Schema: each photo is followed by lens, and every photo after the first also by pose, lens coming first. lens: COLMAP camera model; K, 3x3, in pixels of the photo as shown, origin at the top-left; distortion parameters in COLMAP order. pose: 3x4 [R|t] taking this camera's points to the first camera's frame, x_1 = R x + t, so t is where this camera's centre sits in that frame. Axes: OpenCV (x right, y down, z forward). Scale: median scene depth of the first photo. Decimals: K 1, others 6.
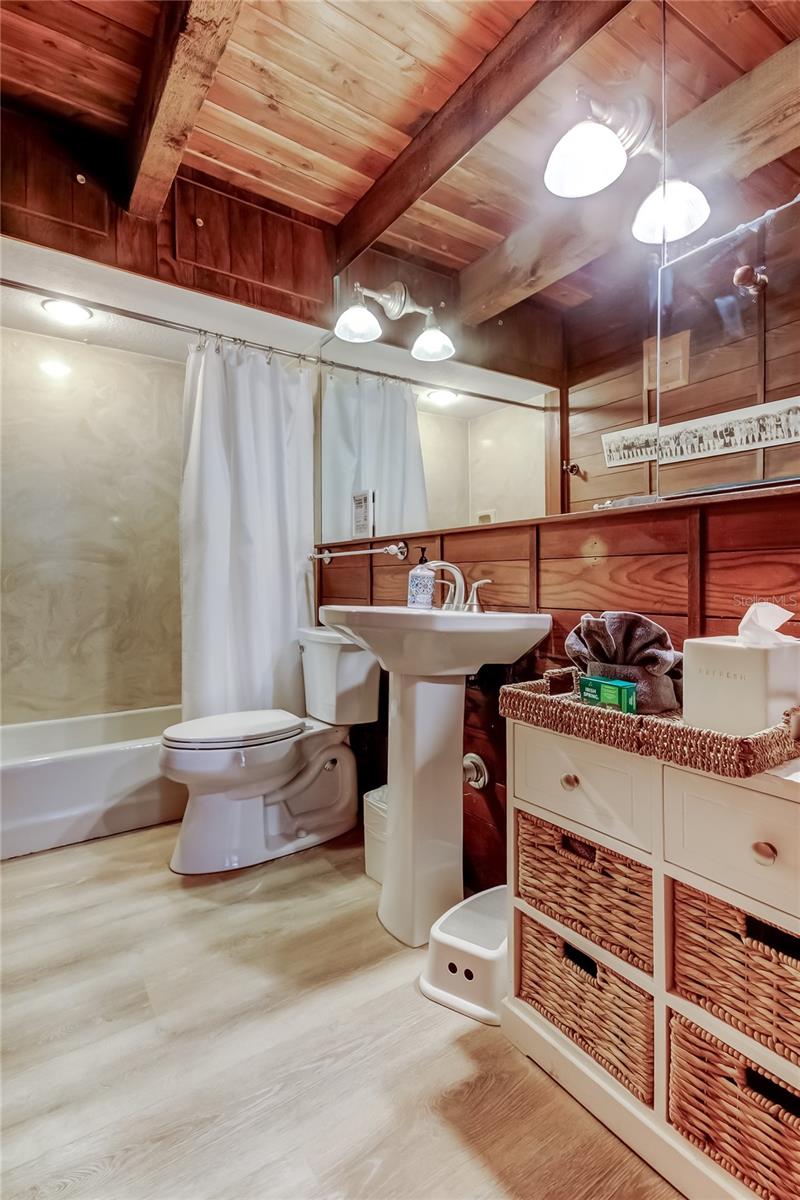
lens RADIAL K [[583.9, 0, 401.2], [0, 583.9, 558.7], [0, 0, 1]] dist [0.025300, 0.000301]
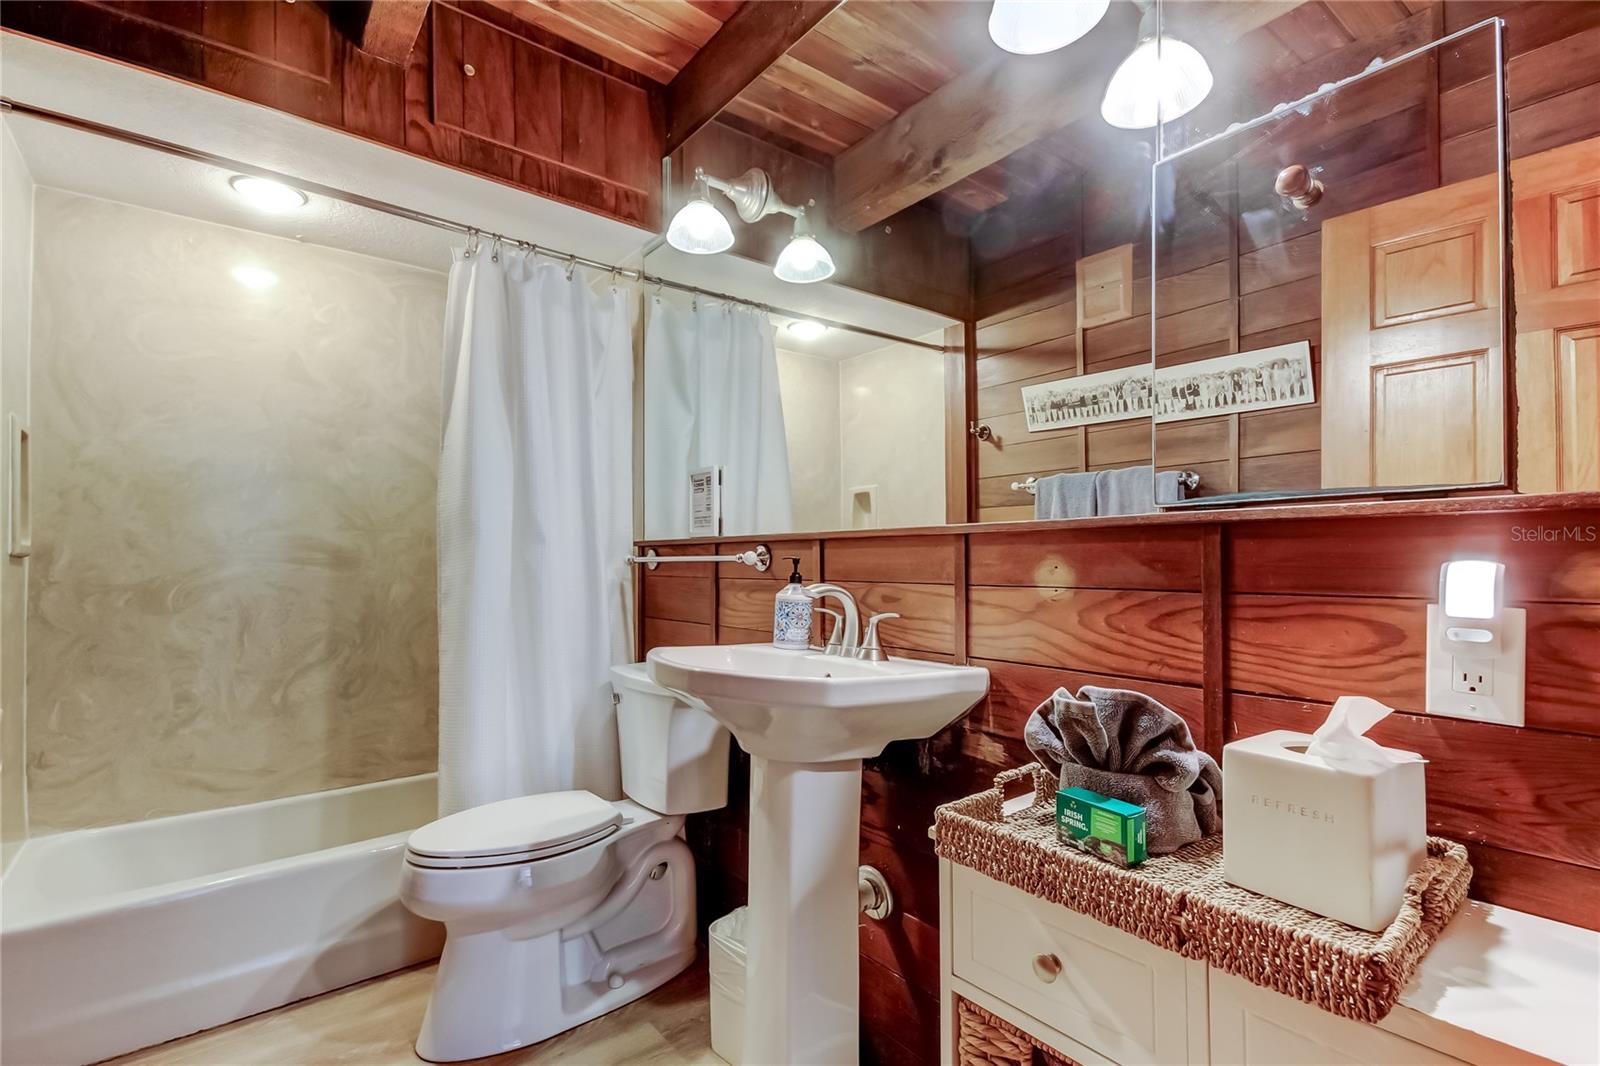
lens RADIAL K [[751.0, 0, 776.9], [0, 751.0, 546.5], [0, 0, 1]] dist [0.019351, -0.000538]
pose [[0.998475, 0.012090, 0.053871, -0.028330], [-0.013329, 0.999653, 0.022699, -0.046075], [-0.053578, -0.023383, 0.998290, 0.098582]]
